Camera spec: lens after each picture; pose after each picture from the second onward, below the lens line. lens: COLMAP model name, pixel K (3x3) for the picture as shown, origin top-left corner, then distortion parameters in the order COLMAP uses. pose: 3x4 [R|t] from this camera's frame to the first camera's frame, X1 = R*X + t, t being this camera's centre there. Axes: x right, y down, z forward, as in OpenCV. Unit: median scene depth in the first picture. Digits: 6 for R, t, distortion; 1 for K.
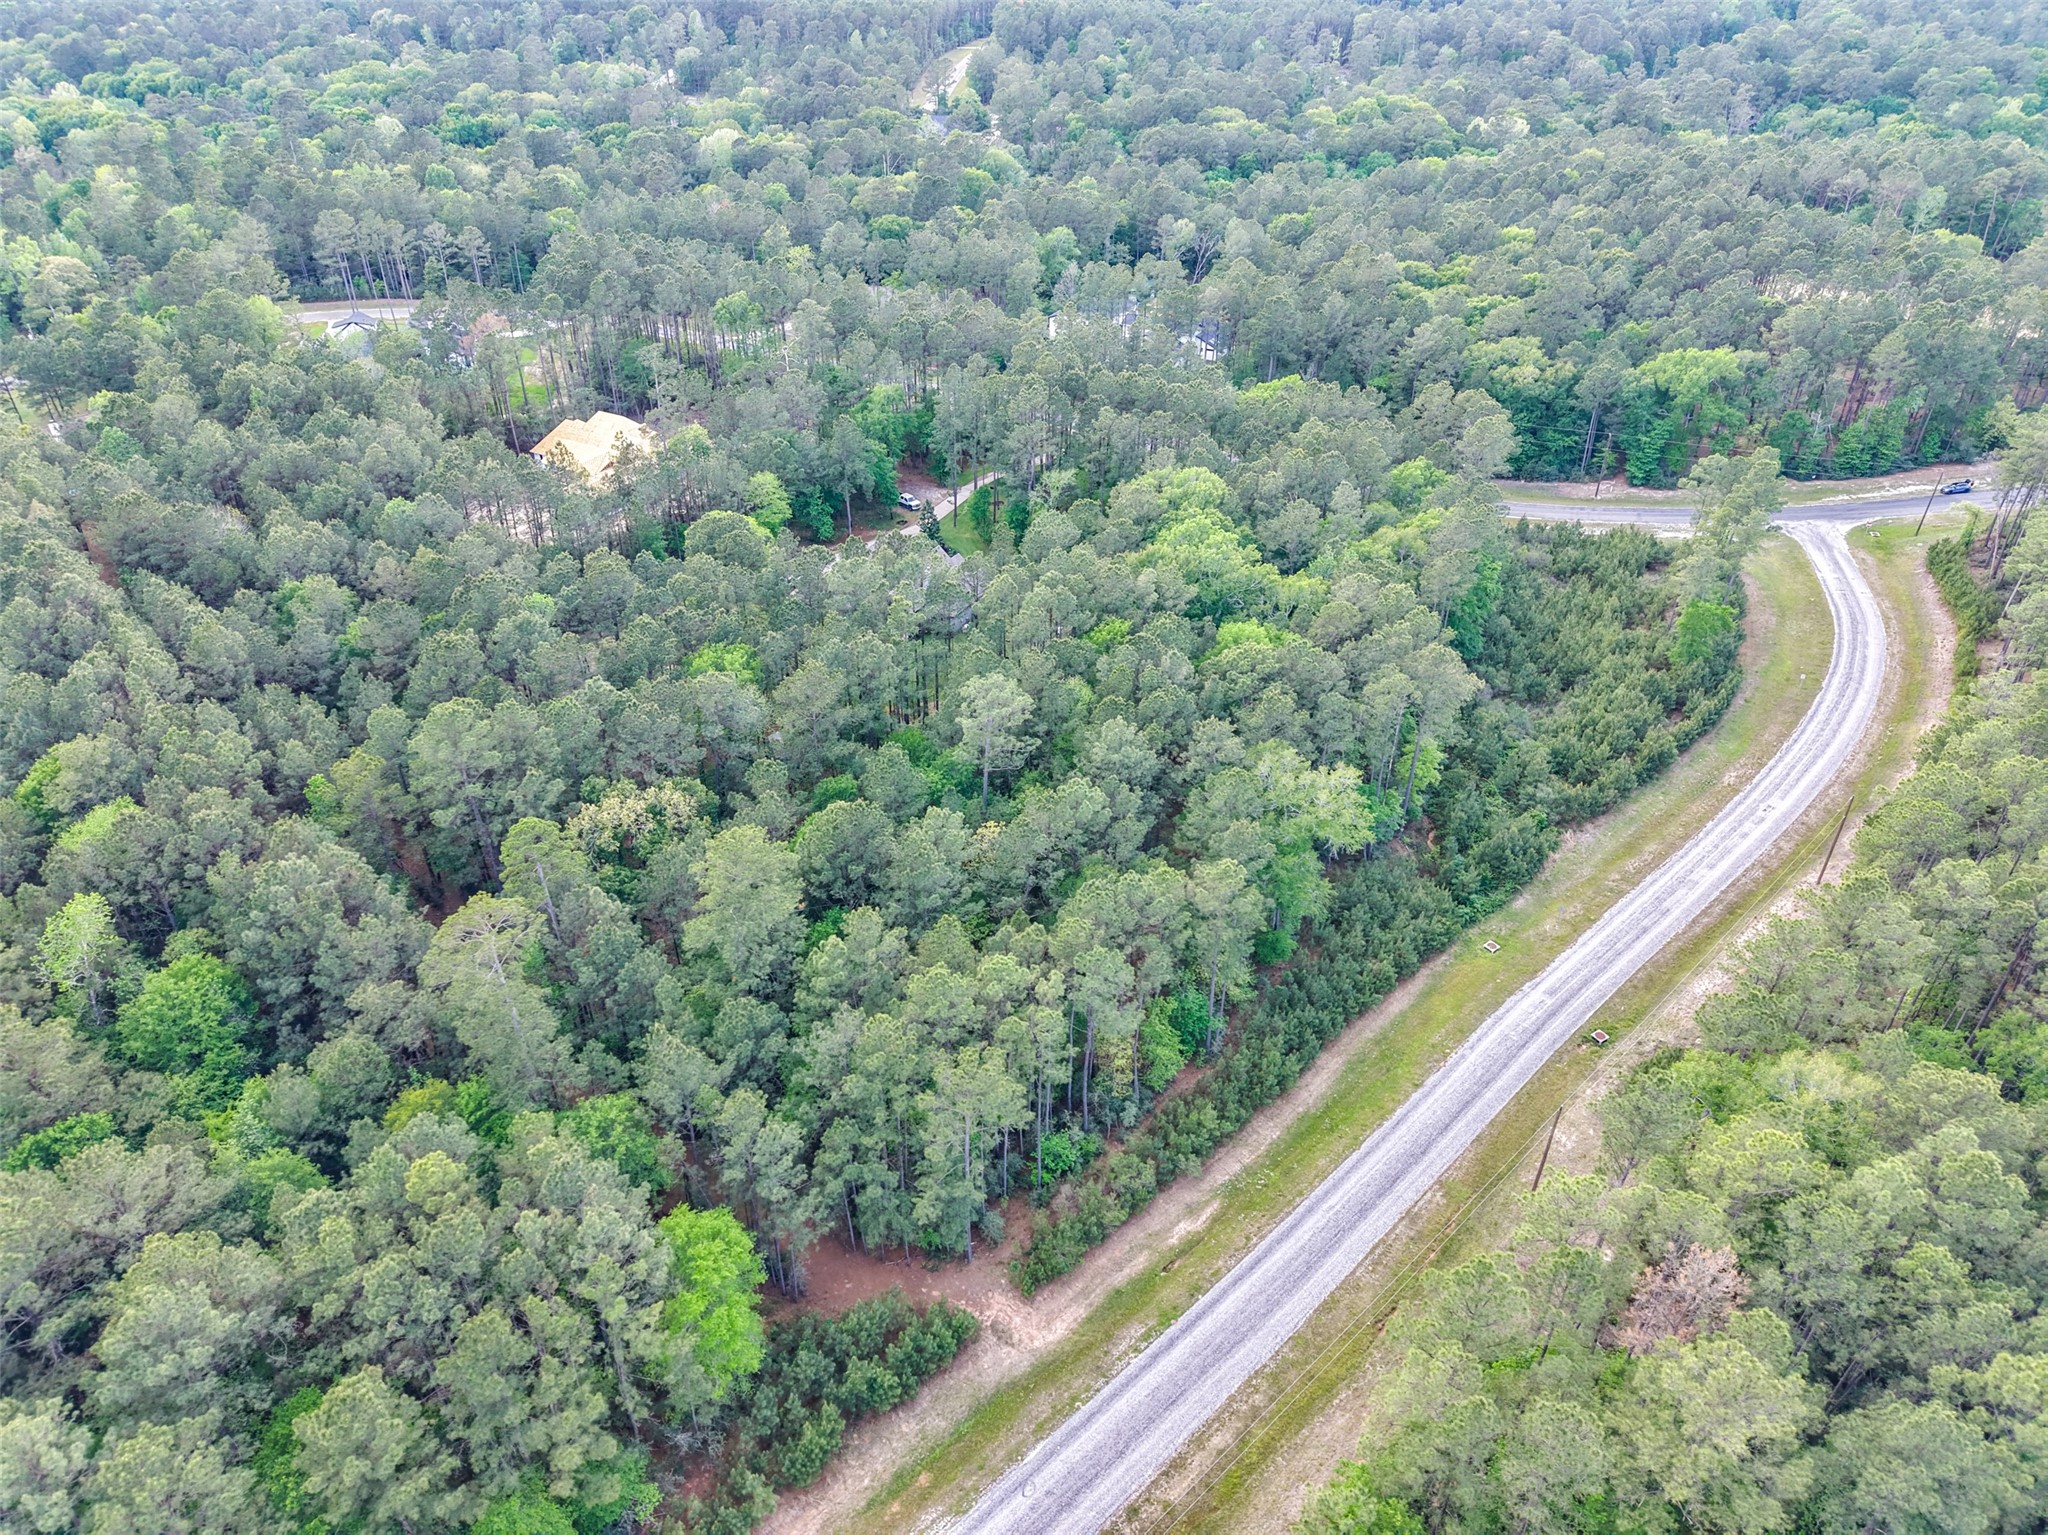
lens RADIAL K [[1371.4, 0, 1028.3], [0, 1371.4, 765.4], [0, 0, 1]] dist [0.020217, -0.017779]
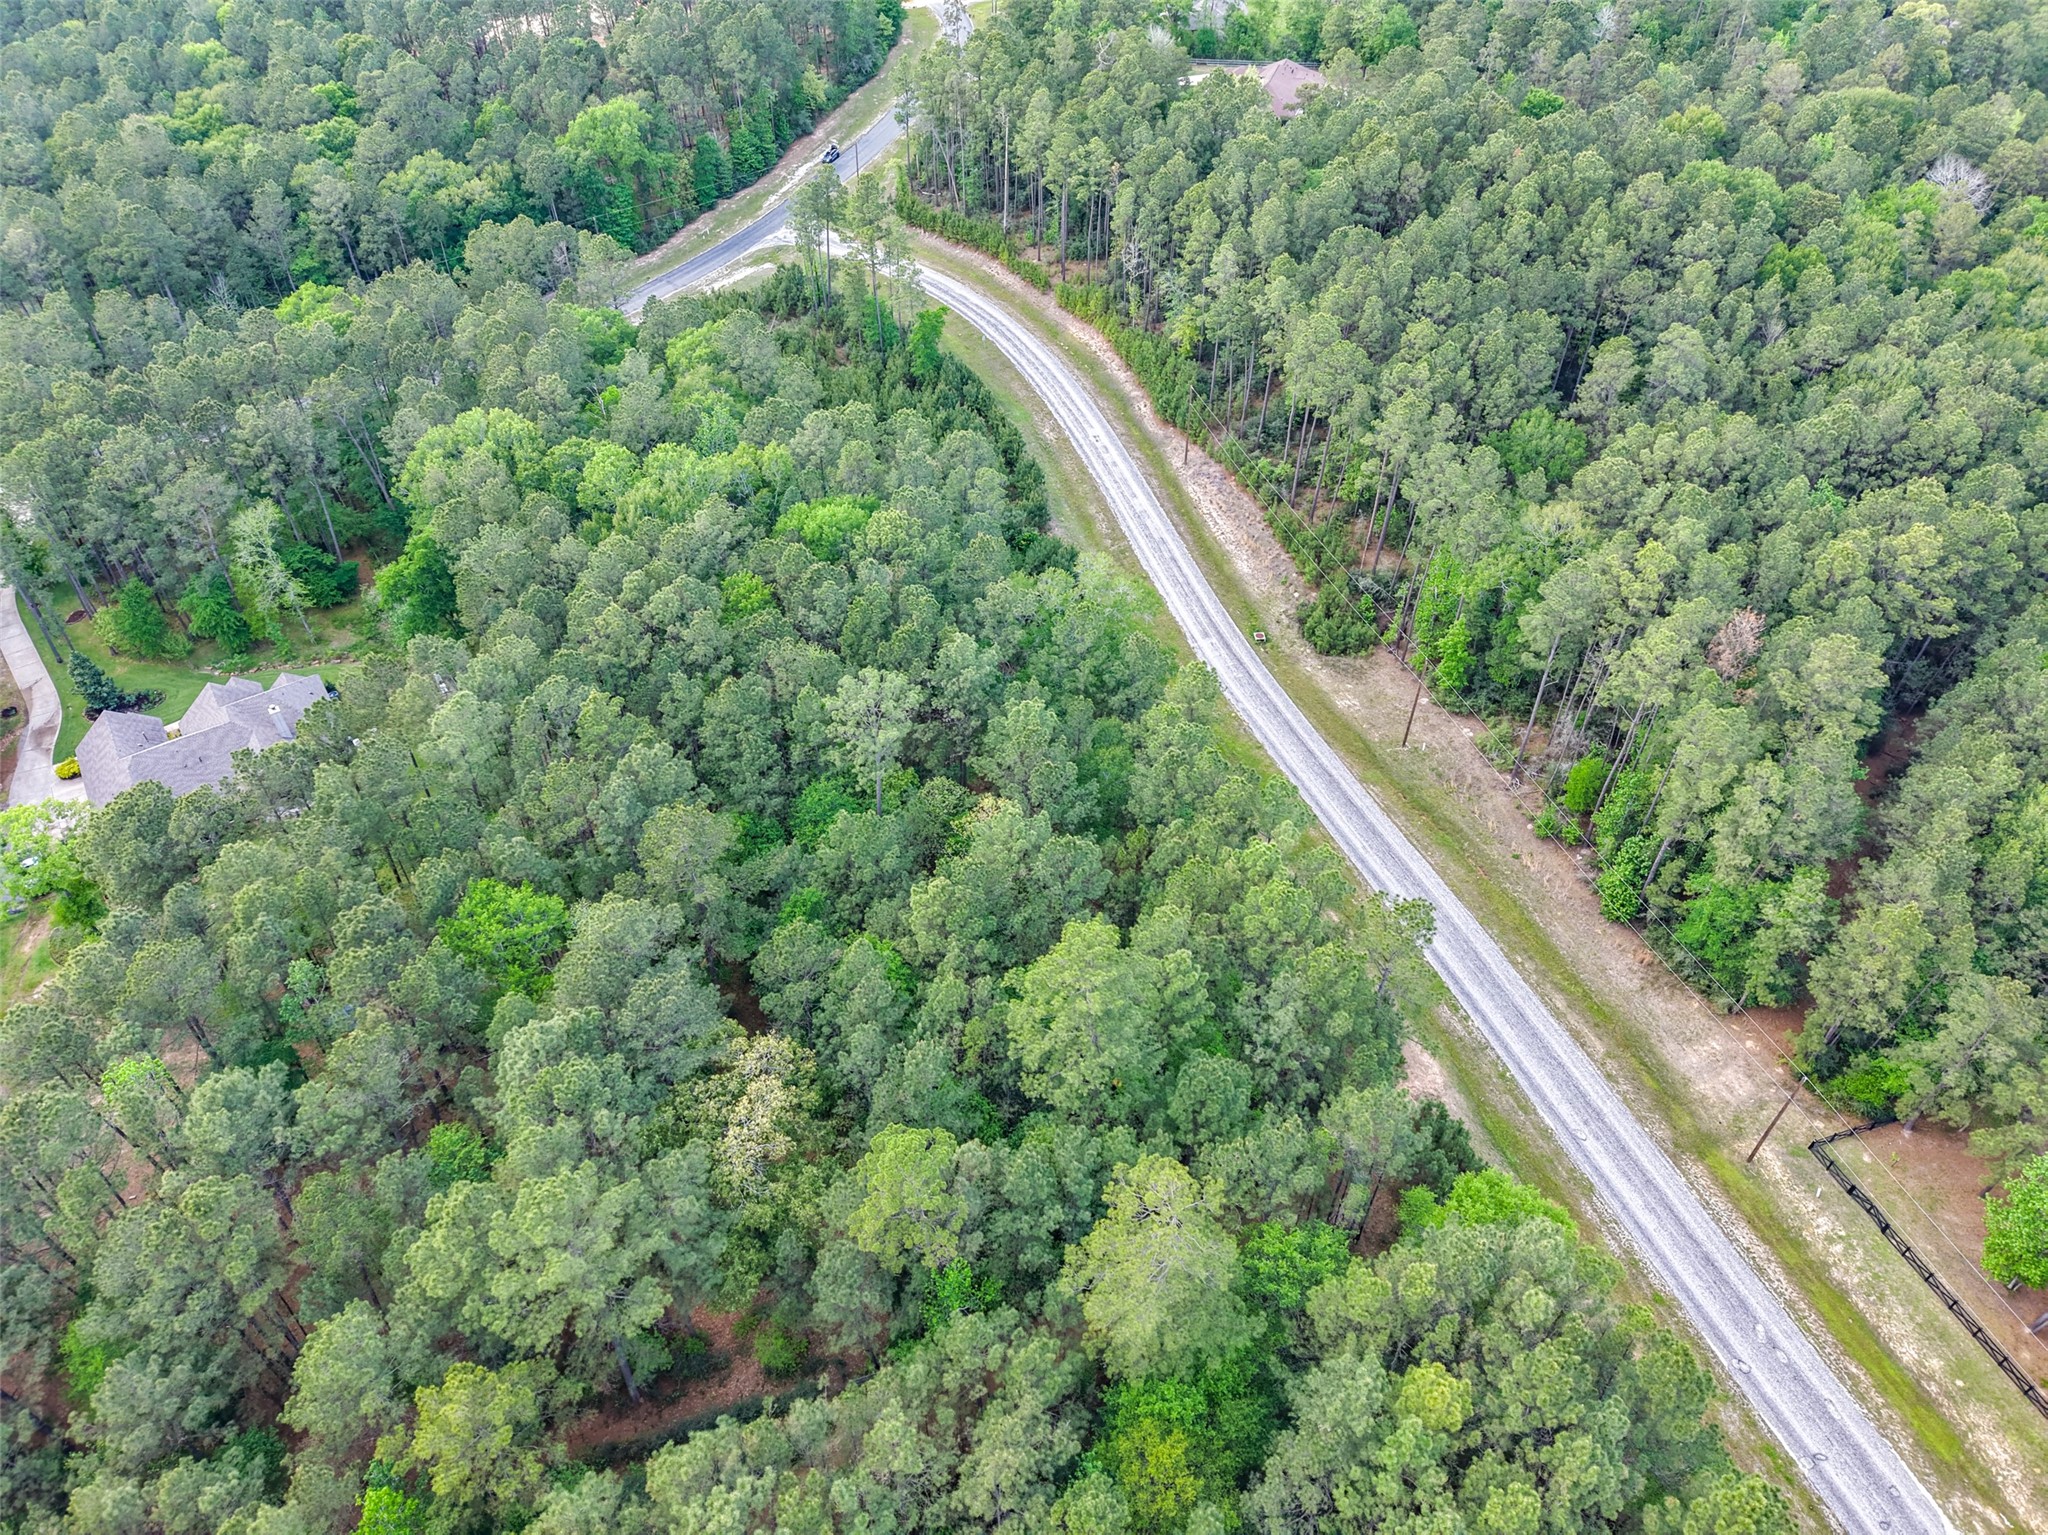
lens RADIAL K [[1371.4, 0, 1028.3], [0, 1371.4, 765.4], [0, 0, 1]] dist [0.020217, -0.017779]
pose [[0.444576, -0.609597, 0.656311, -0.459198], [0.499559, 0.776908, 0.383217, -0.238318], [-0.743501, 0.157497, 0.649924, 0.308387]]
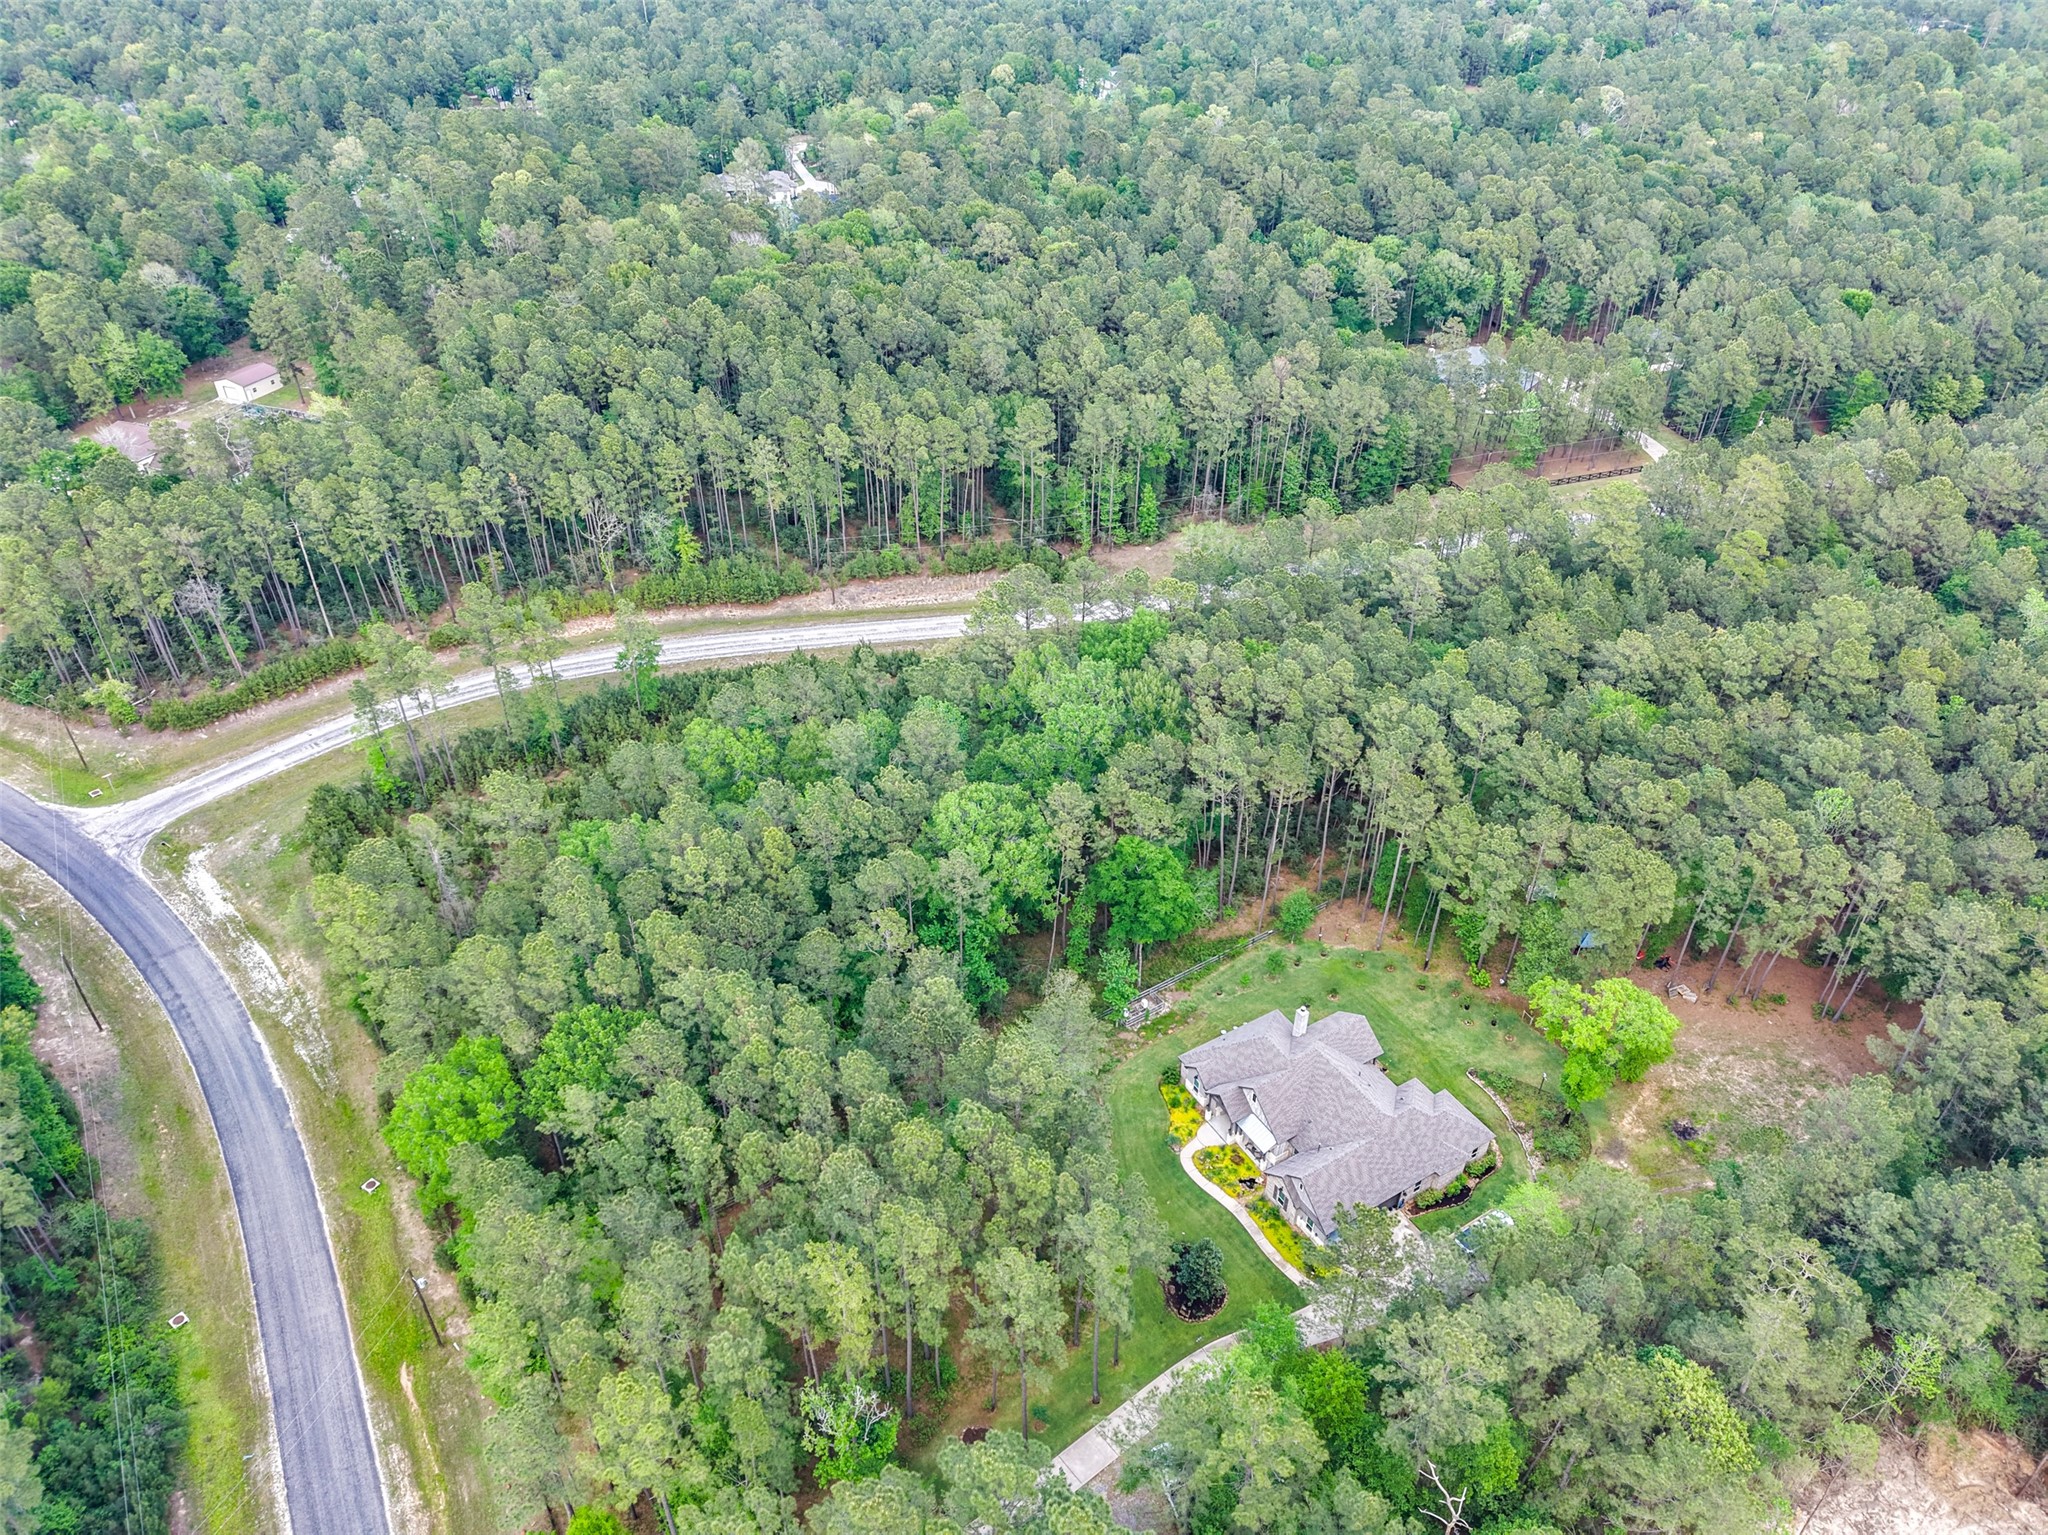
lens RADIAL K [[1371.4, 0, 1028.3], [0, 1371.4, 765.4], [0, 0, 1]] dist [0.020217, -0.017779]
pose [[-0.870853, -0.294154, 0.393812, -0.228834], [0.267763, 0.387981, 0.881915, -1.021434], [-0.412211, 0.873467, -0.259111, 1.354828]]
